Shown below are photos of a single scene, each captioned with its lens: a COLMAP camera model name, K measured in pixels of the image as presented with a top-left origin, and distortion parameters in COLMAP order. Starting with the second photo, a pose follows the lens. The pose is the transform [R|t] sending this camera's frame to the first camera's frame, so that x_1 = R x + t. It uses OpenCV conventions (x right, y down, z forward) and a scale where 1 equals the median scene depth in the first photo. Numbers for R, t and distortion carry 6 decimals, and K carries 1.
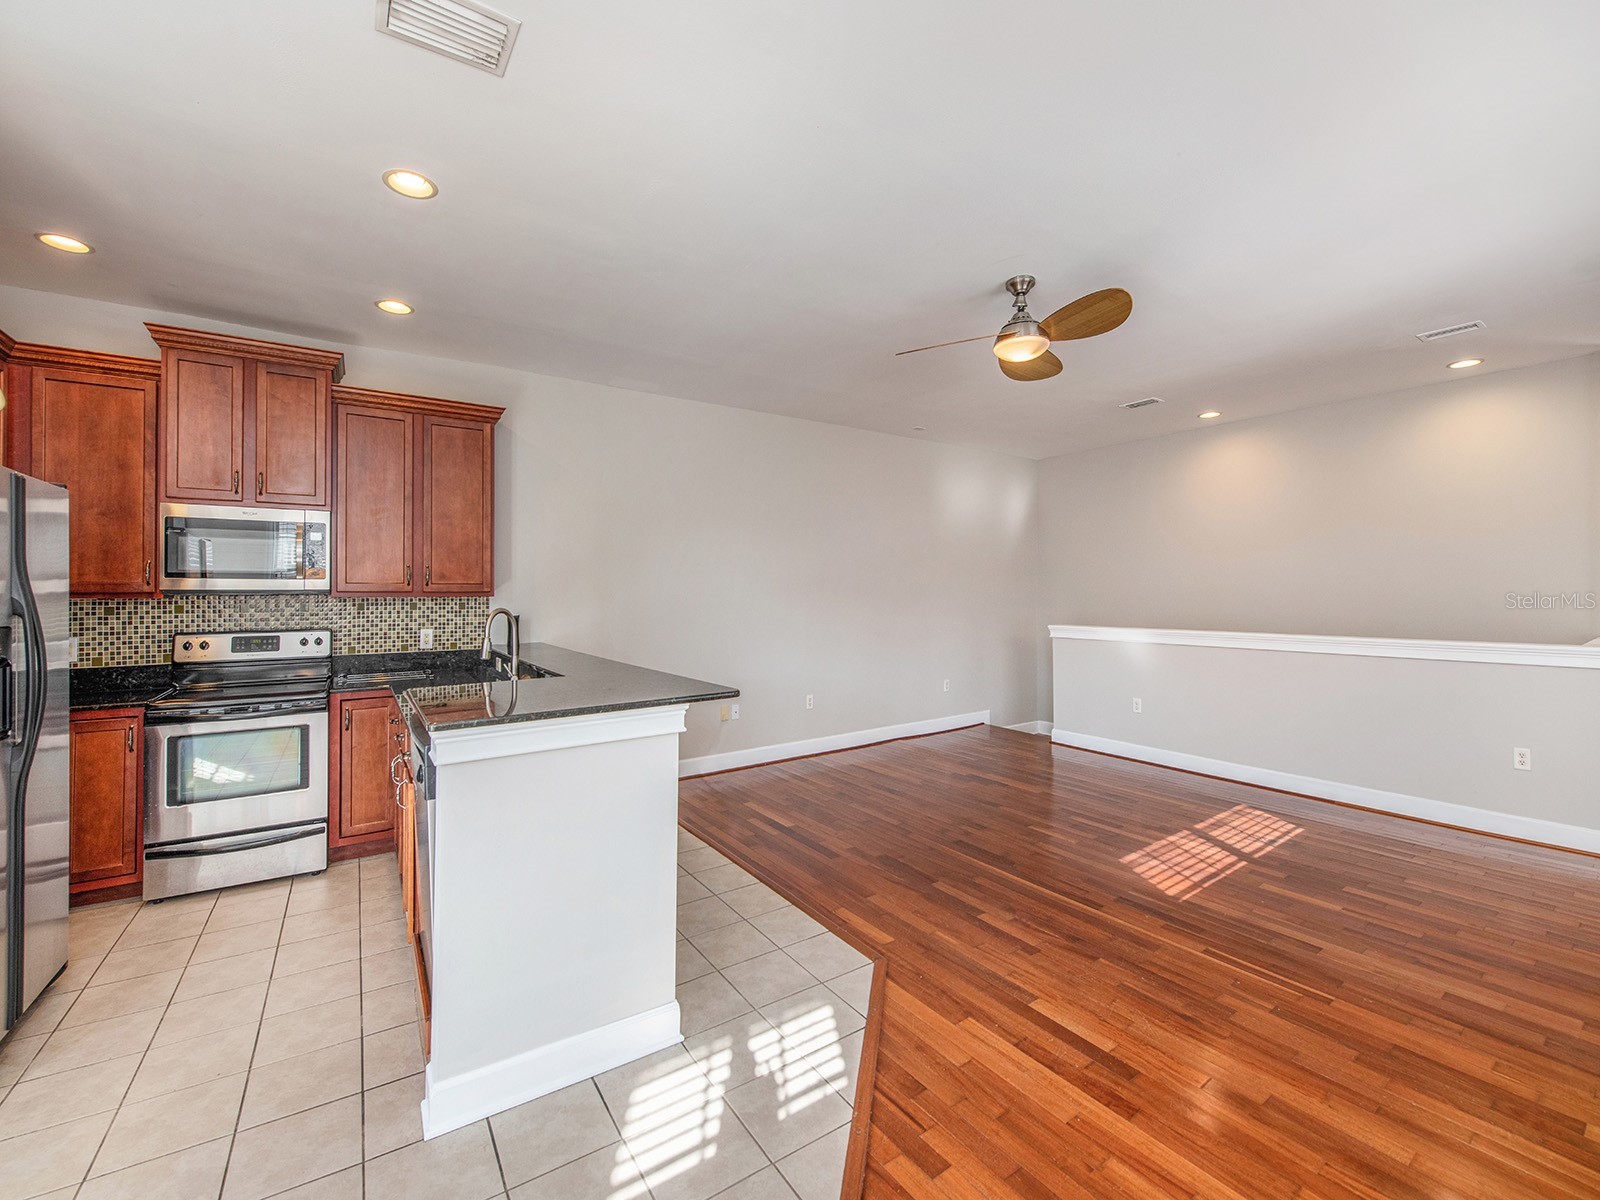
lens RADIAL K [[661.5, 0, 793.2], [0, 661.5, 590.9], [0, 0, 1]] dist [0.000439, -0.009796]
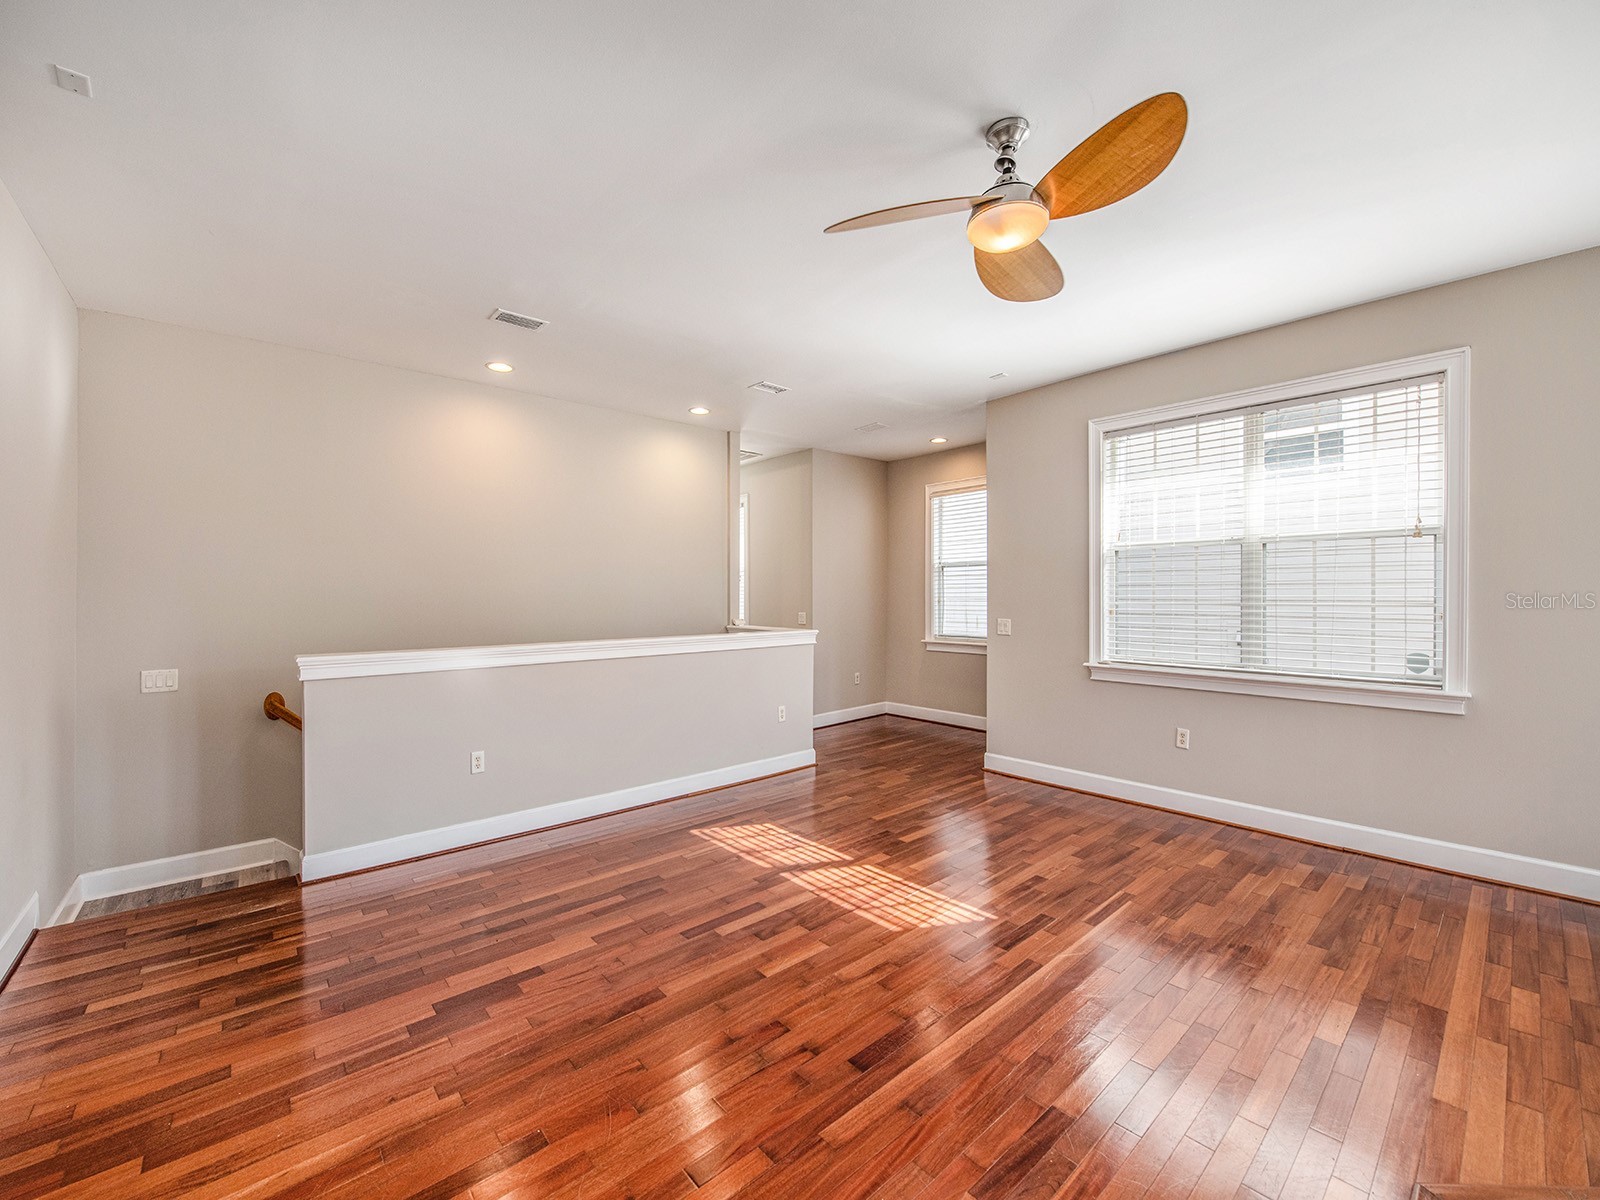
lens RADIAL K [[646.0, 0, 815.4], [0, 646.0, 600.2], [0, 0, 1]] dist [-0.014488, -0.000037]
pose [[-0.149534, 0.004718, 0.988745, -0.260577], [-0.006944, 0.999959, -0.005822, 0.022063], [-0.988732, -0.007737, -0.149495, 1.194357]]
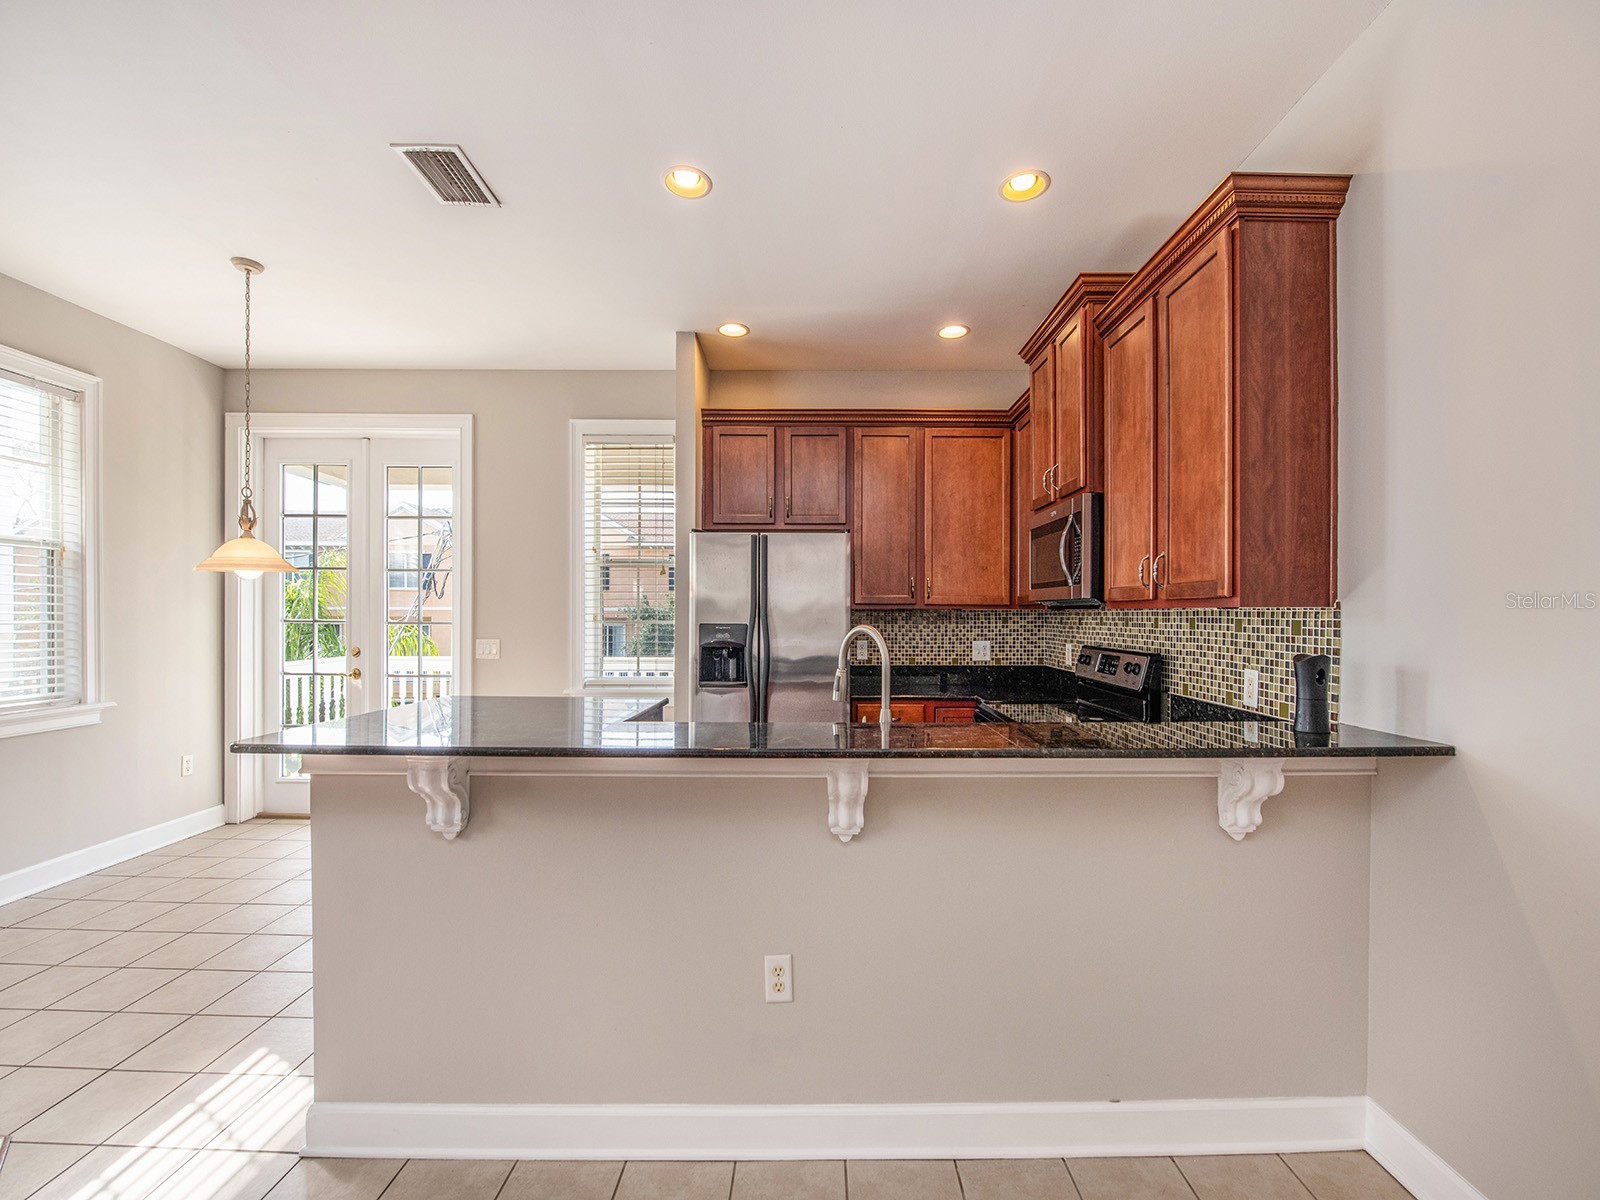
lens RADIAL K [[650.4, 0, 822.9], [0, 650.4, 622.0], [0, 0, 1]] dist [-0.010851, -0.000109]
pose [[-0.551304, 0.017845, -0.834114, 0.072871], [0.008285, 0.999839, 0.015914, 0.010718], [0.834263, 0.001863, -0.551363, 1.181212]]
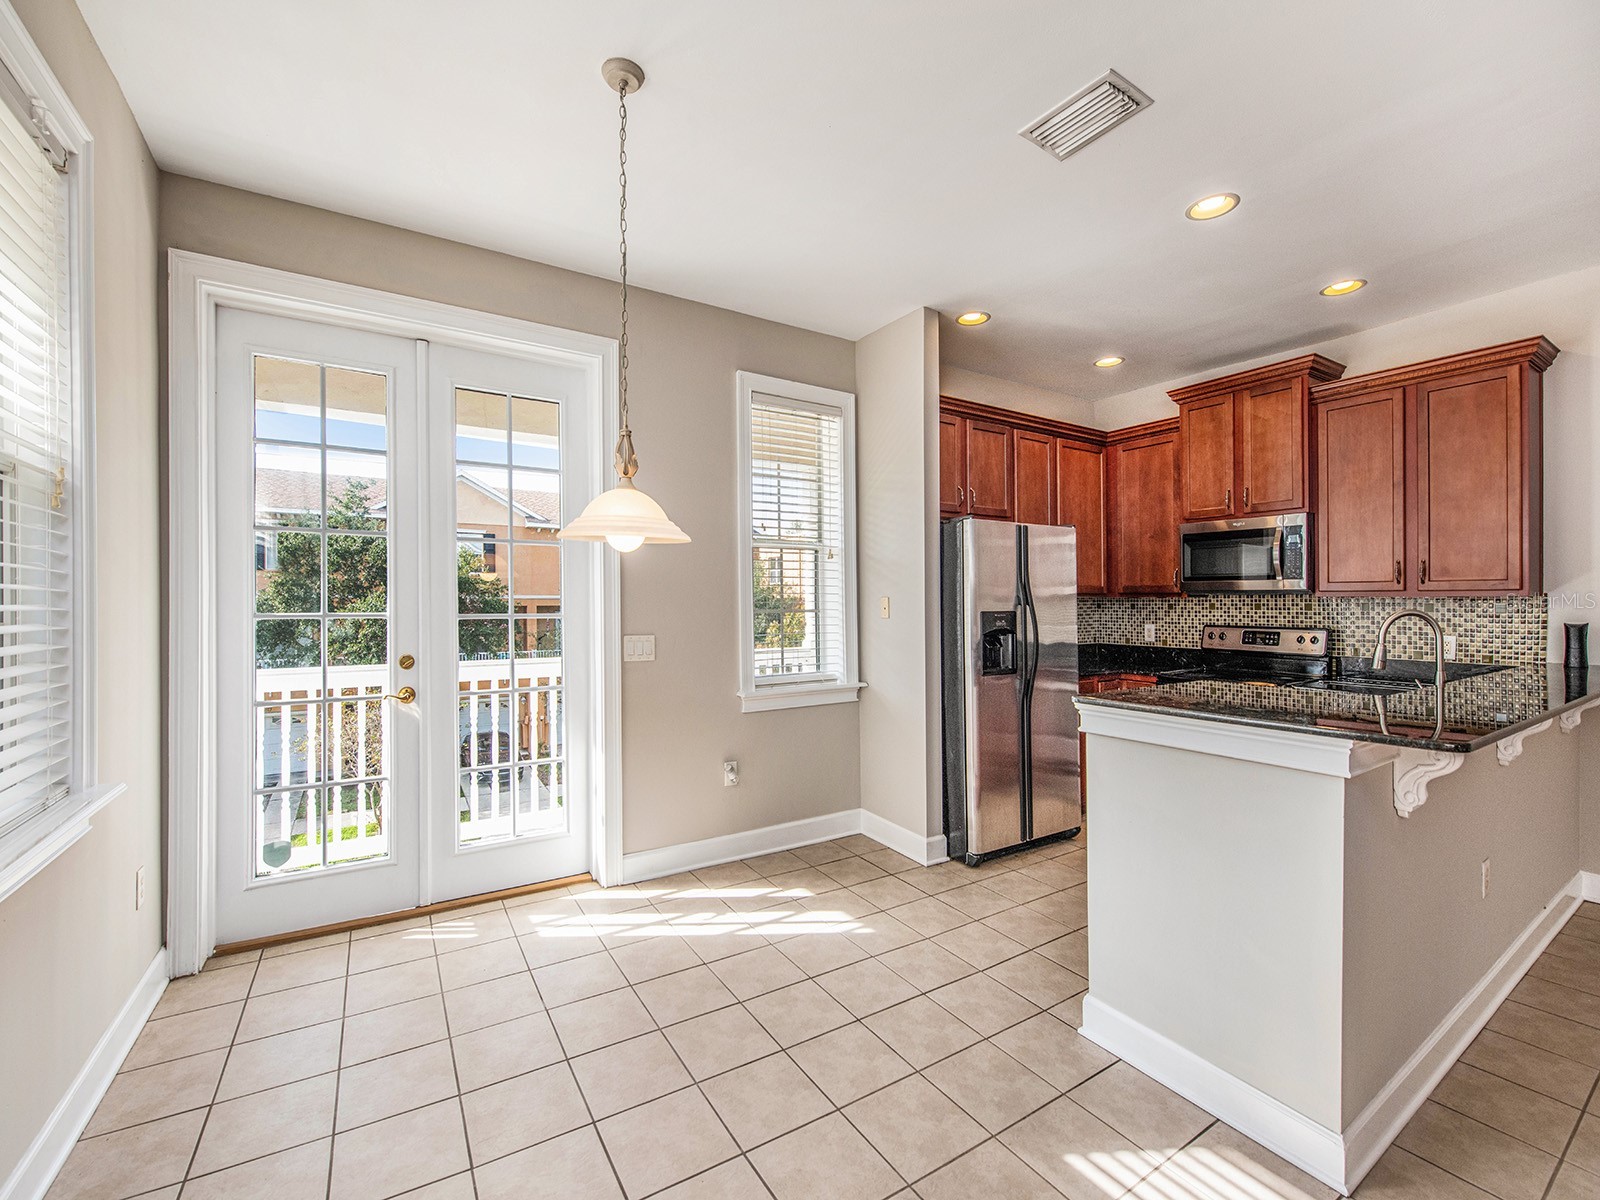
lens RADIAL K [[654.4, 0, 793.8], [0, 654.4, 602.5], [0, 0, 1]] dist [-0.014917, 0.000329]
pose [[-0.036994, 0.011842, -0.999245, 0.335178], [0.007536, 0.999905, 0.011571, 0.000704], [0.999287, -0.007102, -0.037079, 0.249908]]
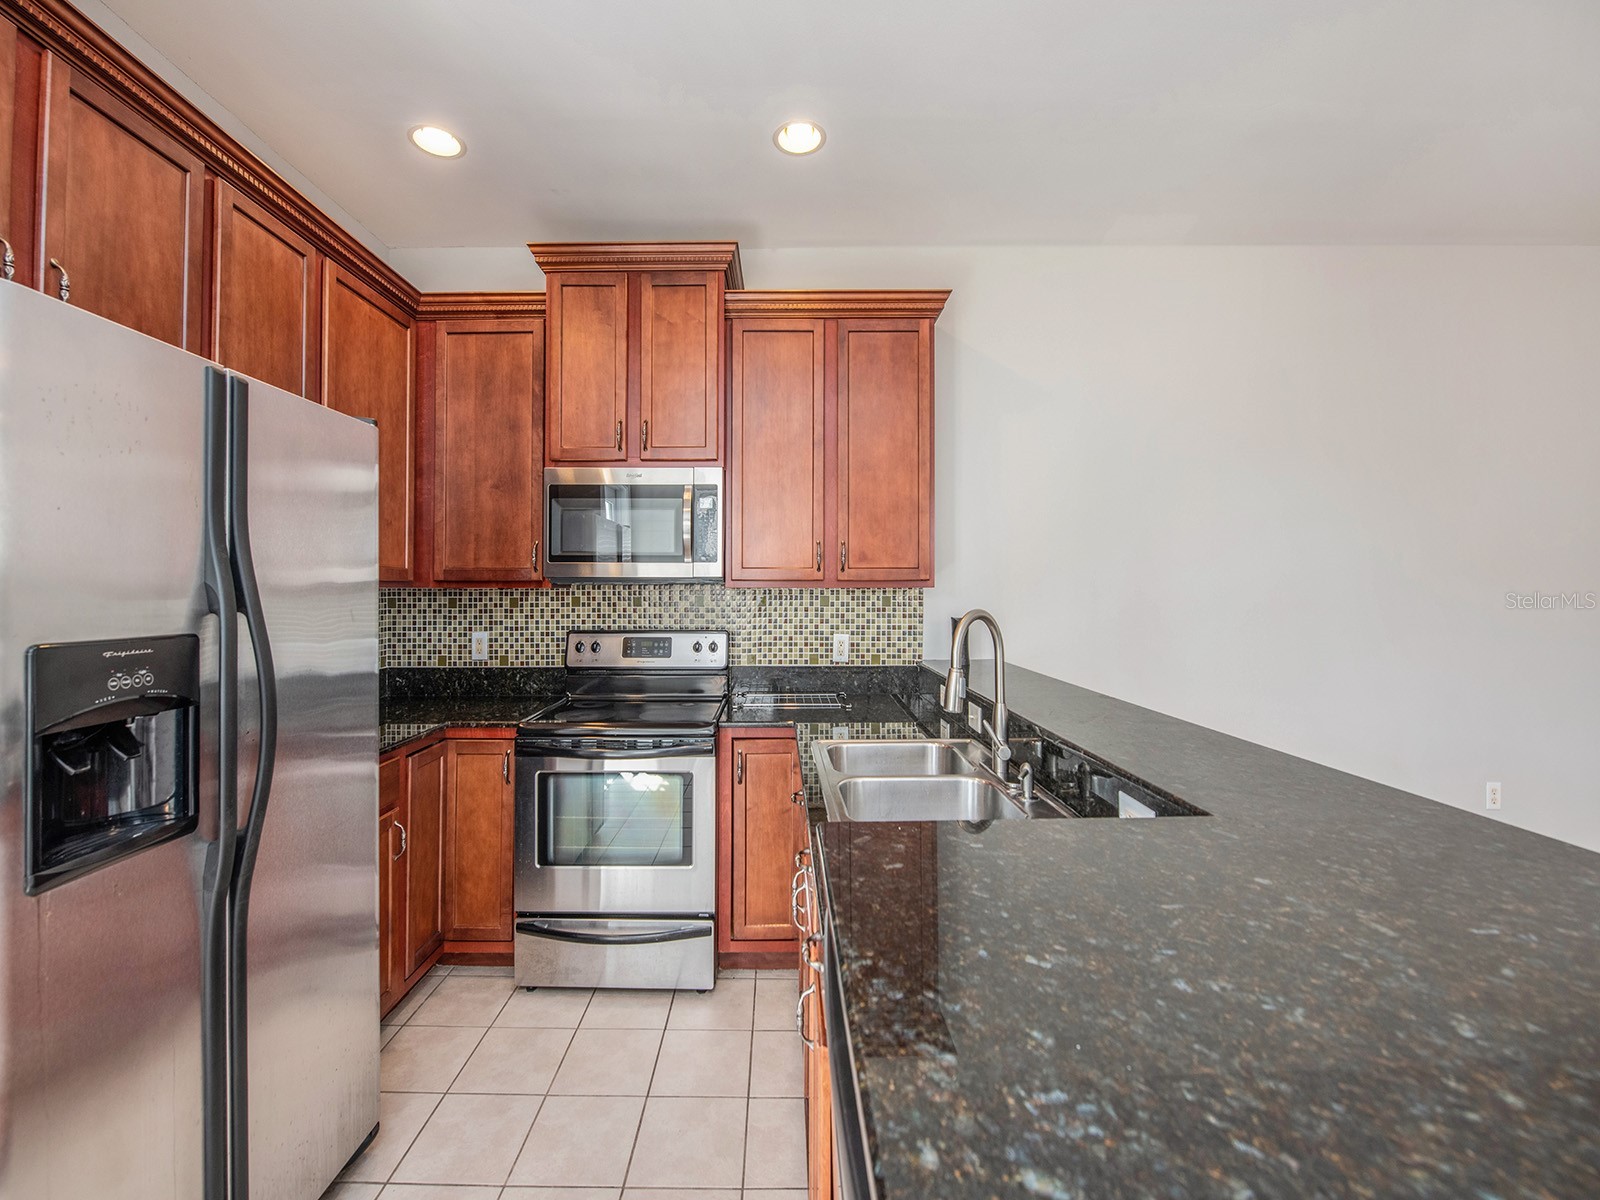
lens RADIAL K [[666.2, 0, 769.8], [0, 666.2, 572.5], [0, 0, 1]] dist [-0.026931, -0.000001]
pose [[0.828144, -0.007206, -0.560469, -0.263585], [-0.000041, 0.999917, -0.012916, 0.002399], [0.560515, 0.010719, 0.828075, 0.444328]]
